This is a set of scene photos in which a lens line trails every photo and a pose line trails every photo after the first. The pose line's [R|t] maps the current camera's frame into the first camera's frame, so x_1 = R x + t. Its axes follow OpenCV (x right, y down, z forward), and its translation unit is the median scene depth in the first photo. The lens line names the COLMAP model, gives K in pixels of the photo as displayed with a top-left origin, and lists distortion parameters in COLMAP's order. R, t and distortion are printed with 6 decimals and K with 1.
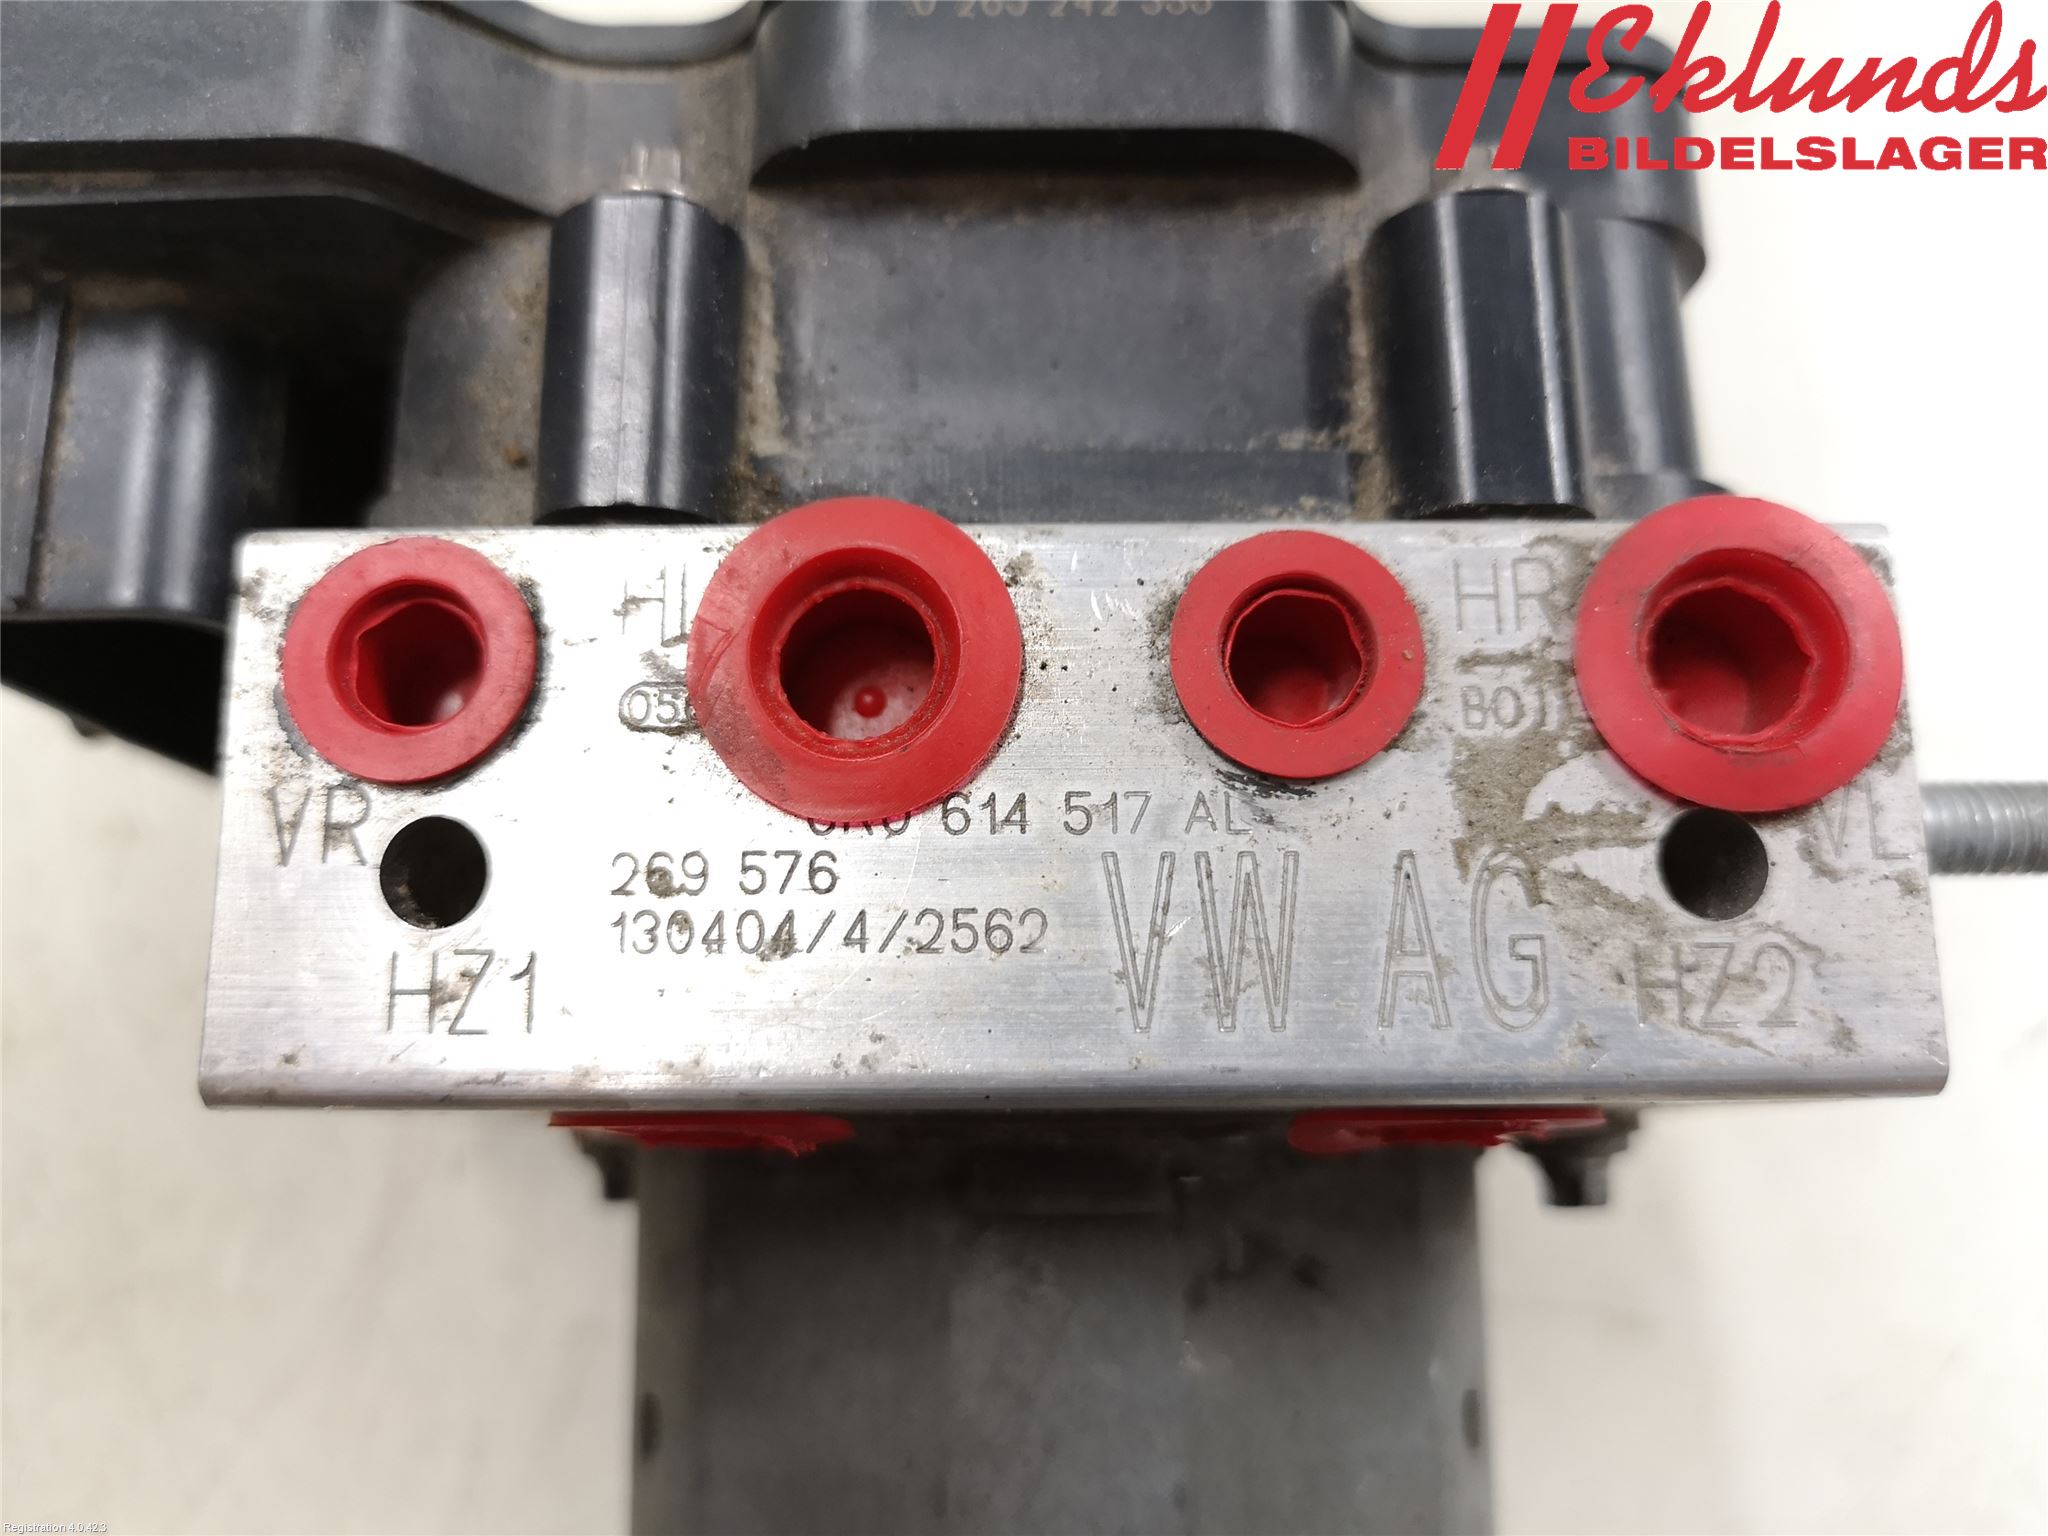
lens RADIAL K [[1669.6, 0, 1024.0], [0, 1669.6, 768.0], [0, 0, 1]] dist [-0.000813, 0.009799]
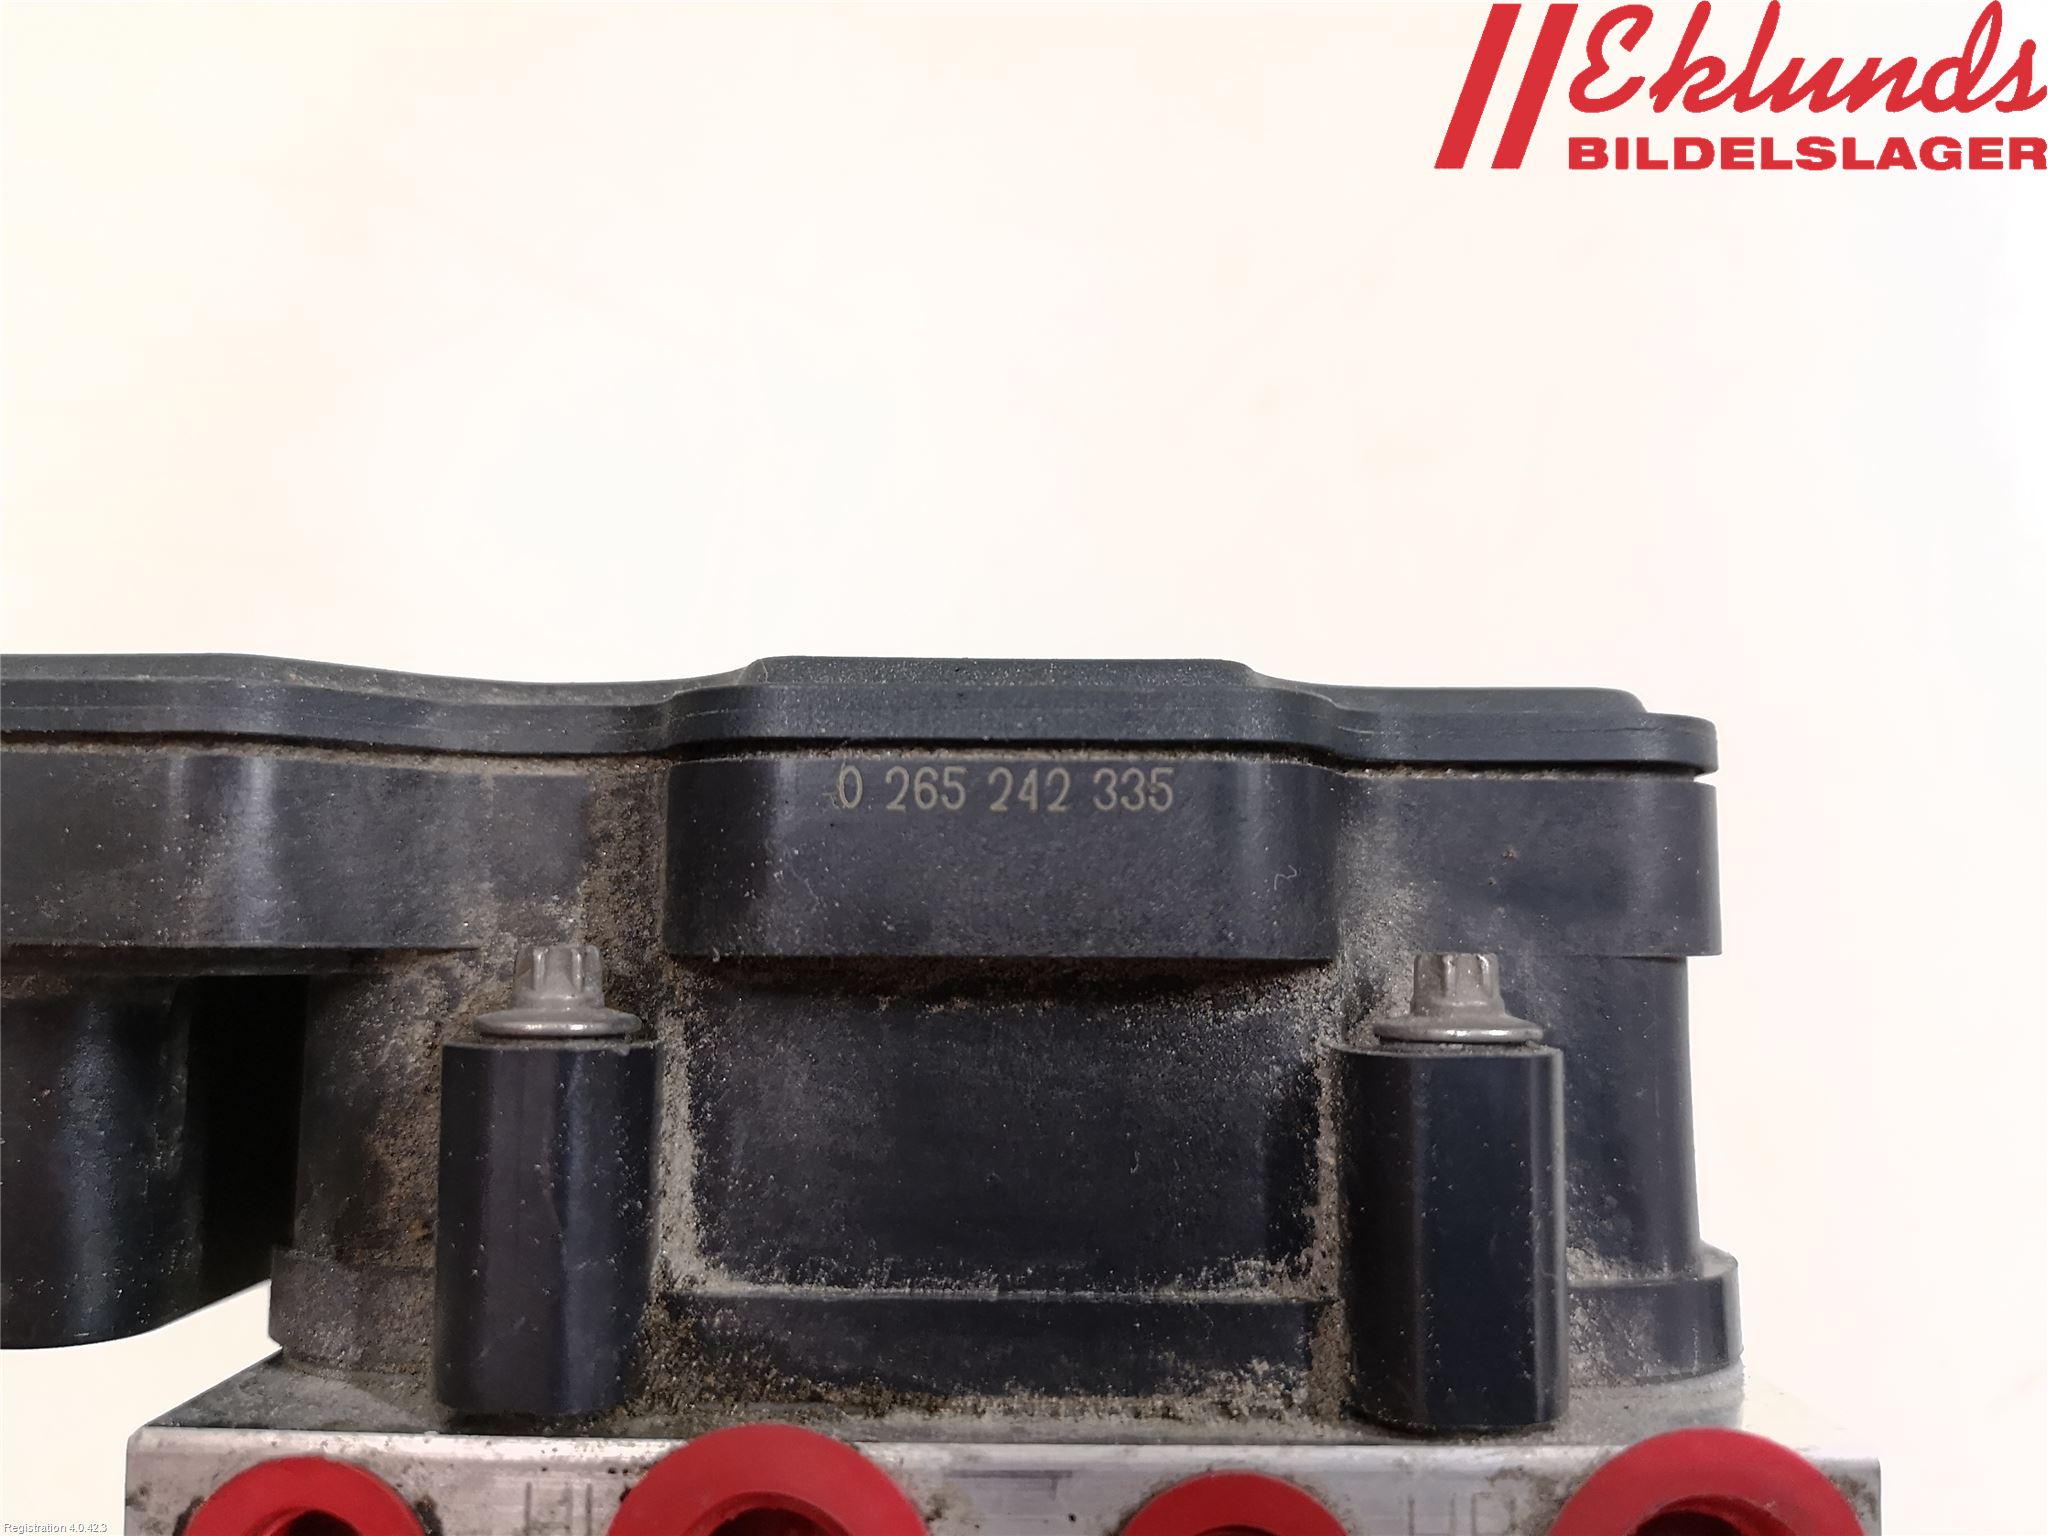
lens RADIAL K [[1669.6, 0, 1024.0], [0, 1669.6, 768.0], [0, 0, 1]] dist [-0.000813, 0.009799]
pose [[0.999712, 0.013218, -0.020016, 0.052359], [-0.009619, 0.985354, 0.170249, -0.638032], [0.021973, -0.170007, 0.985198, 0.134596]]
